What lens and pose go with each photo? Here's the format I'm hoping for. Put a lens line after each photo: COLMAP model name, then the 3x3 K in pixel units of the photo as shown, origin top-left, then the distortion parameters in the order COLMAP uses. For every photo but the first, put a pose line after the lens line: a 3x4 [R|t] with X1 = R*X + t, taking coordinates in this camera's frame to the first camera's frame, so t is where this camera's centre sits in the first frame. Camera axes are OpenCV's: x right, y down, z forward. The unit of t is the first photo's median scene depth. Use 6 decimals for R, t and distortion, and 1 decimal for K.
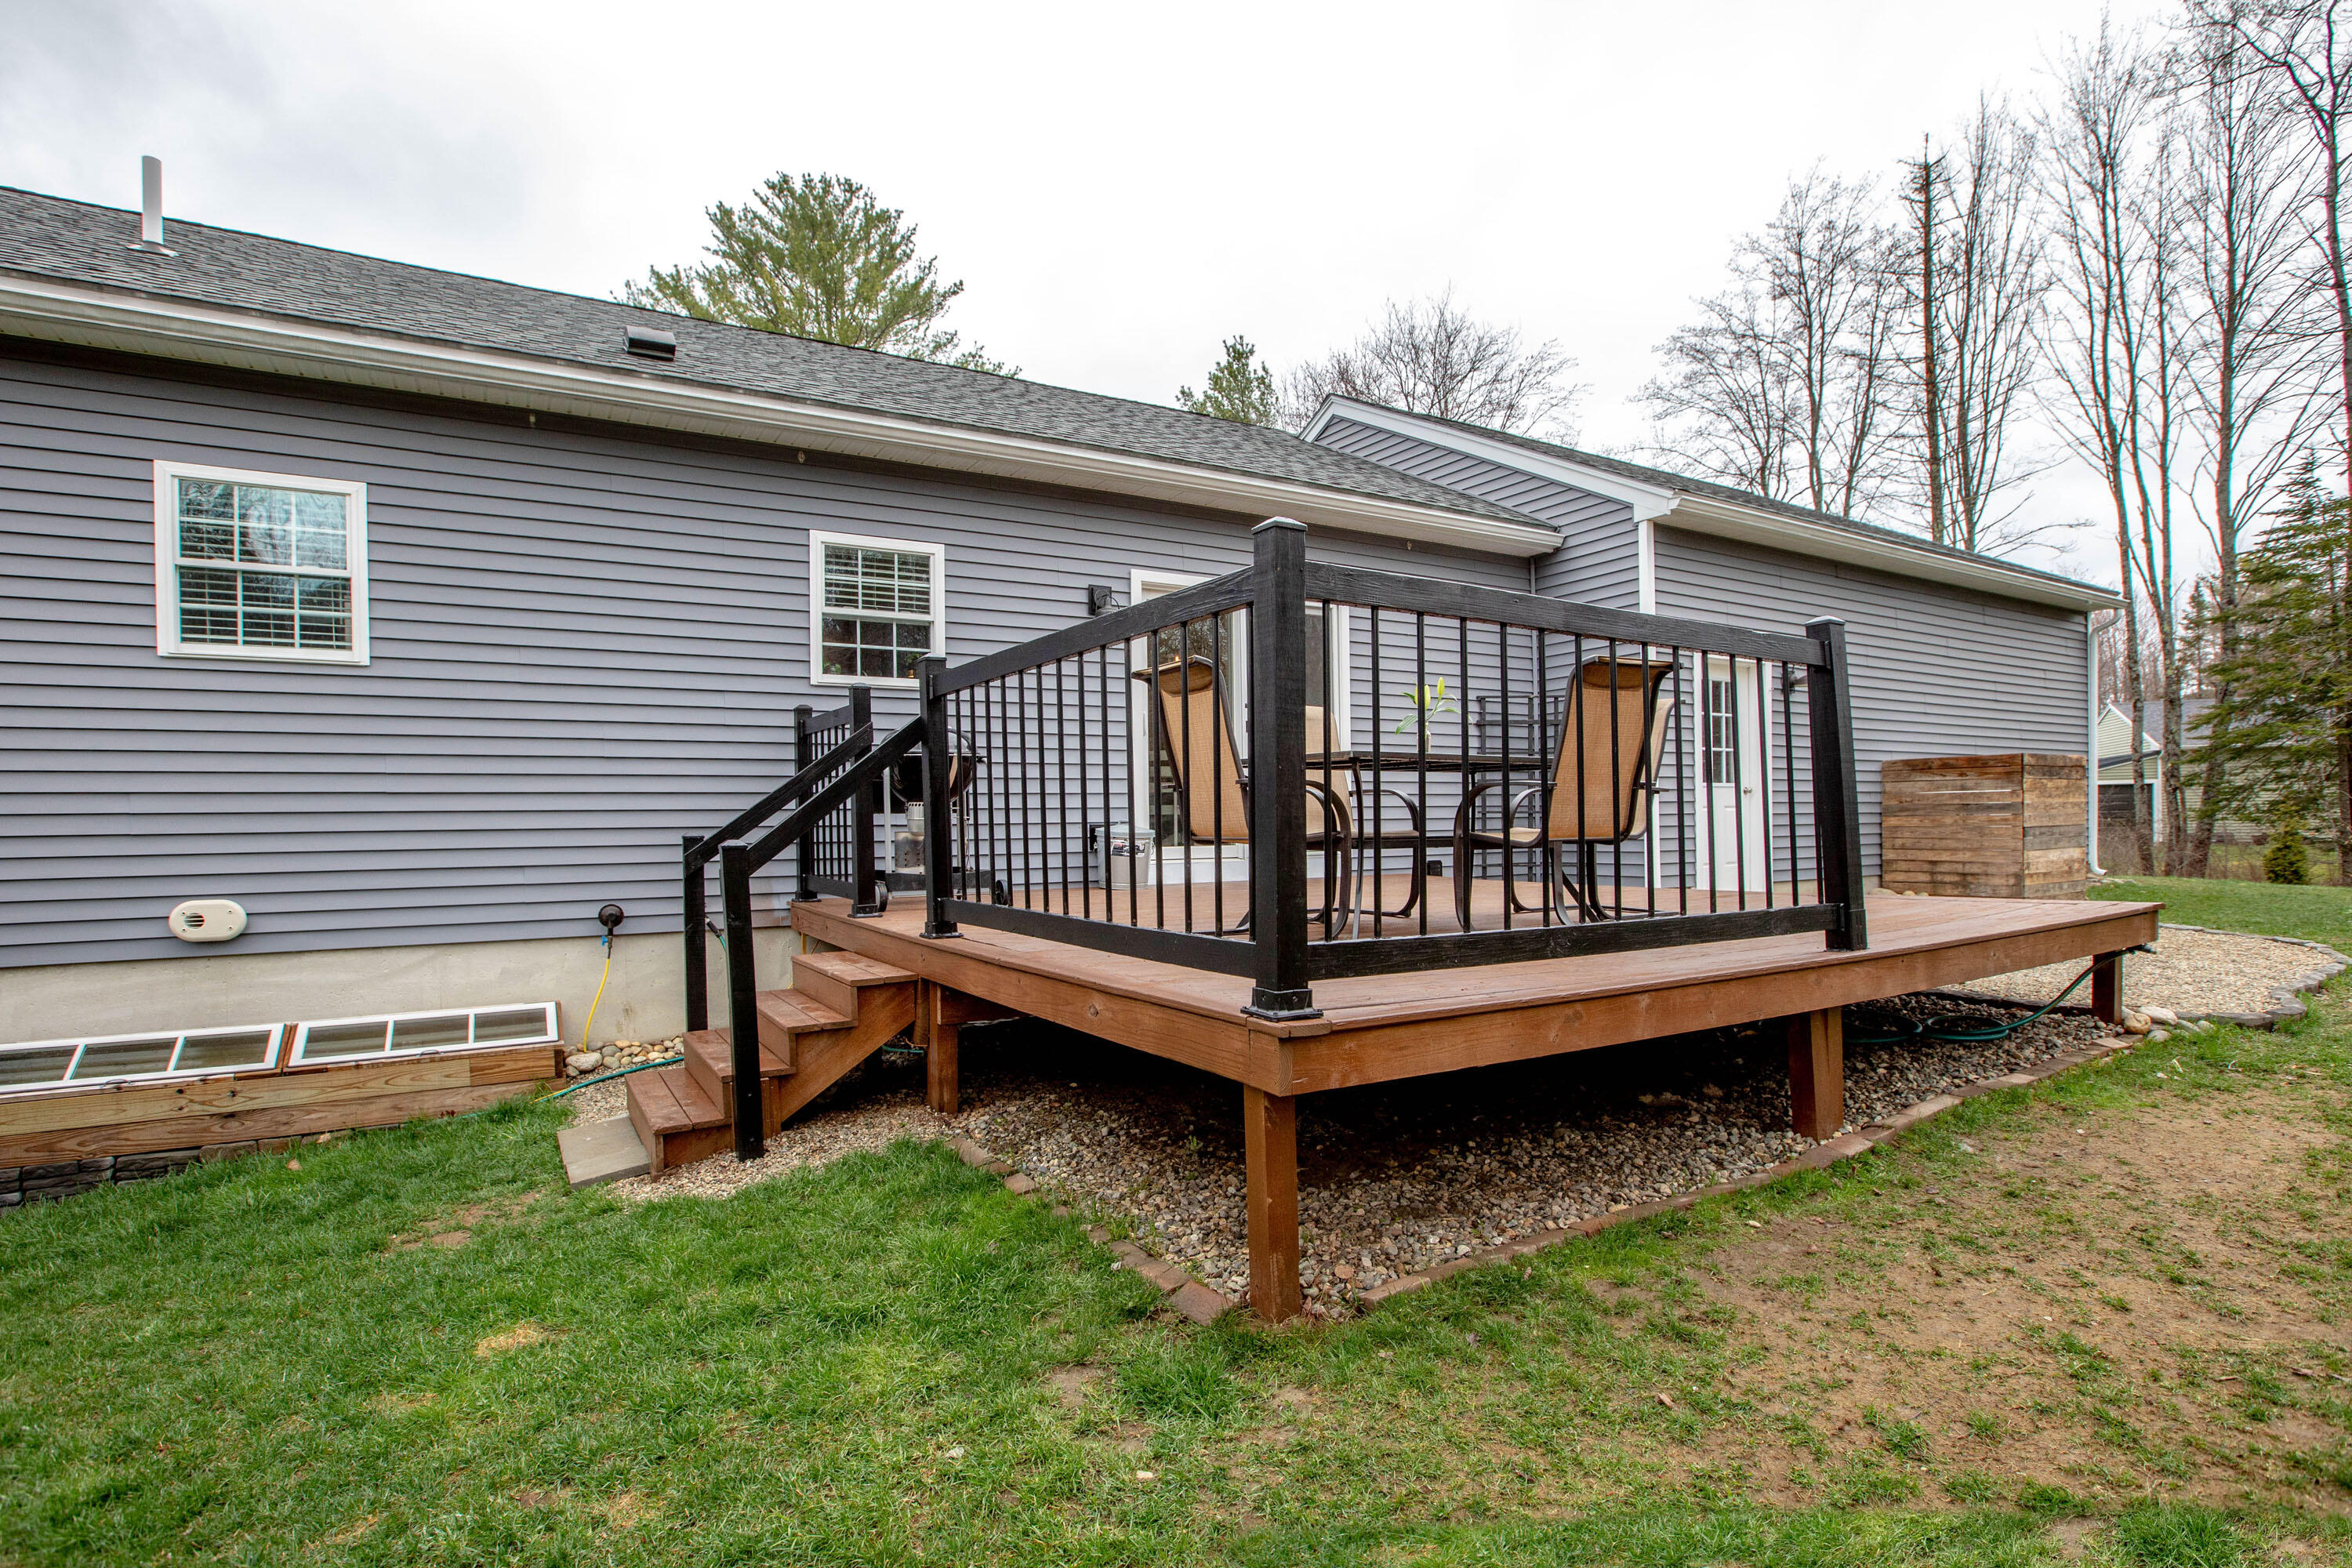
lens RADIAL K [[1156.6, 0, 1176.2], [0, 1156.6, 816.1], [0, 0, 1]] dist [-0.013855, 0.000420]
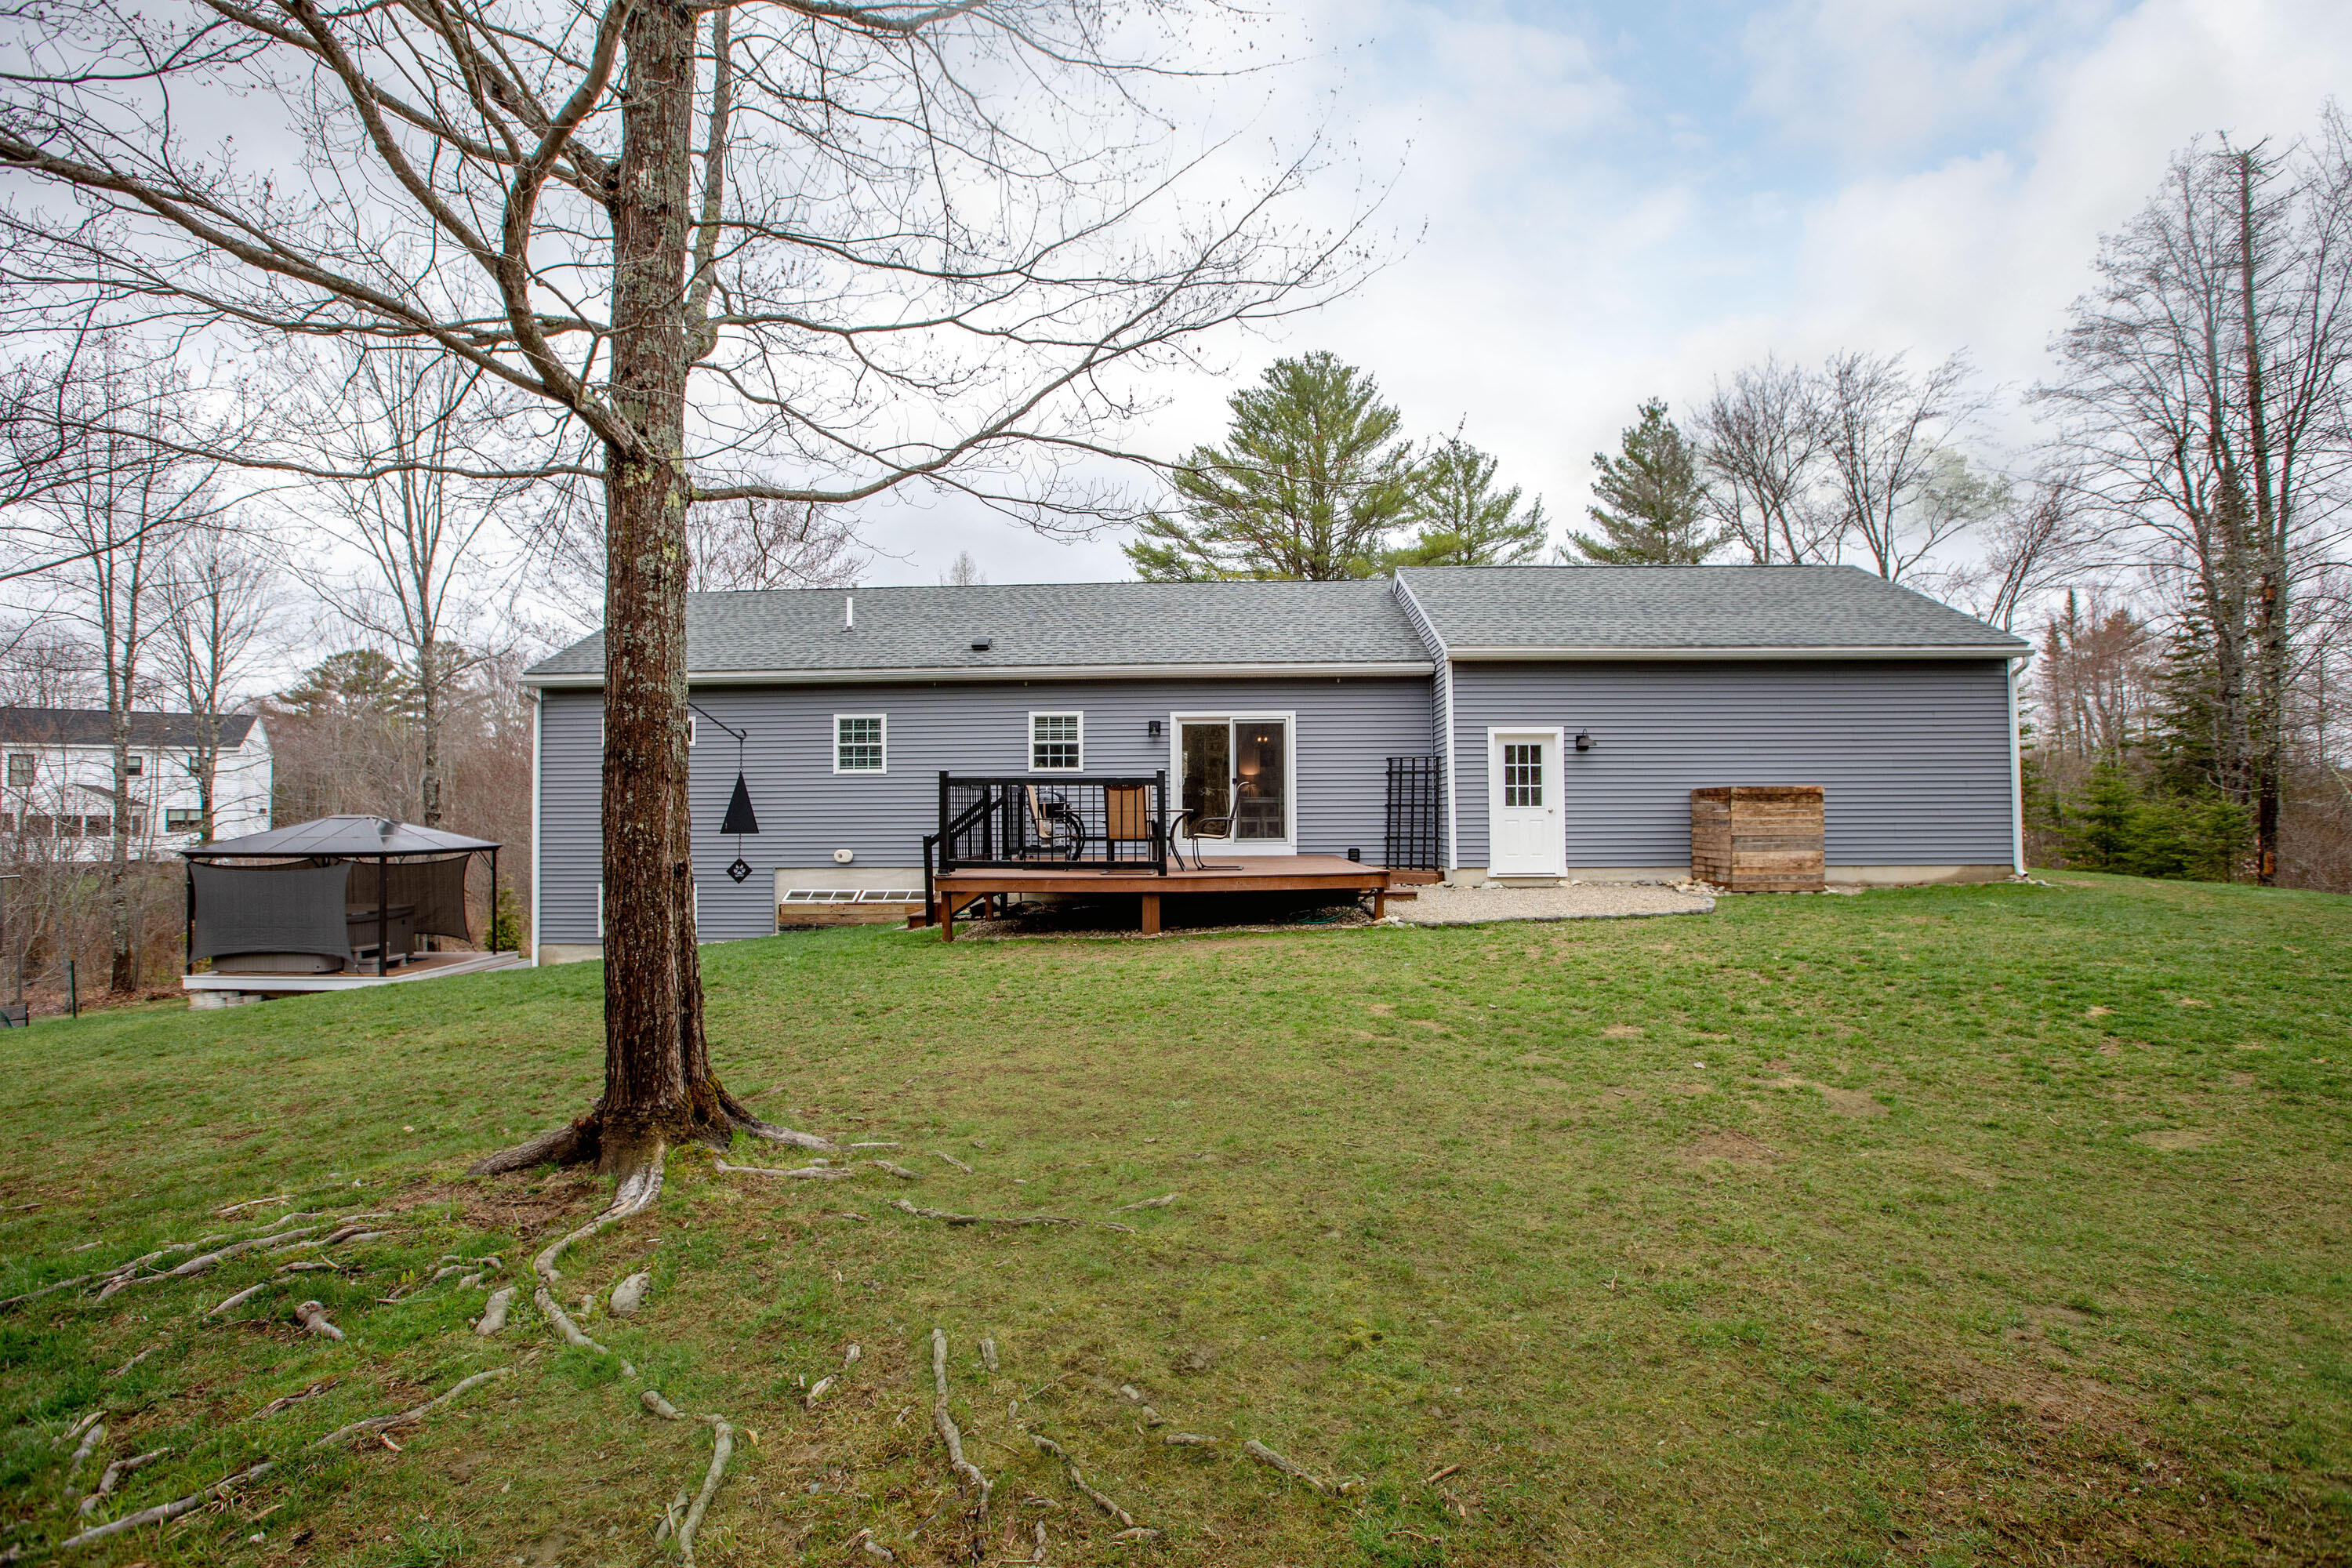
lens RADIAL K [[1074.9, 0, 1176.0], [0, 1074.9, 784.0], [0, 0, 1]] dist [0.000659, 0.000226]
pose [[0.841213, -0.010468, -0.540602, 1.222655], [-0.000860, 0.999785, -0.020697, -0.039366], [0.540703, 0.017875, 0.841024, -0.805175]]
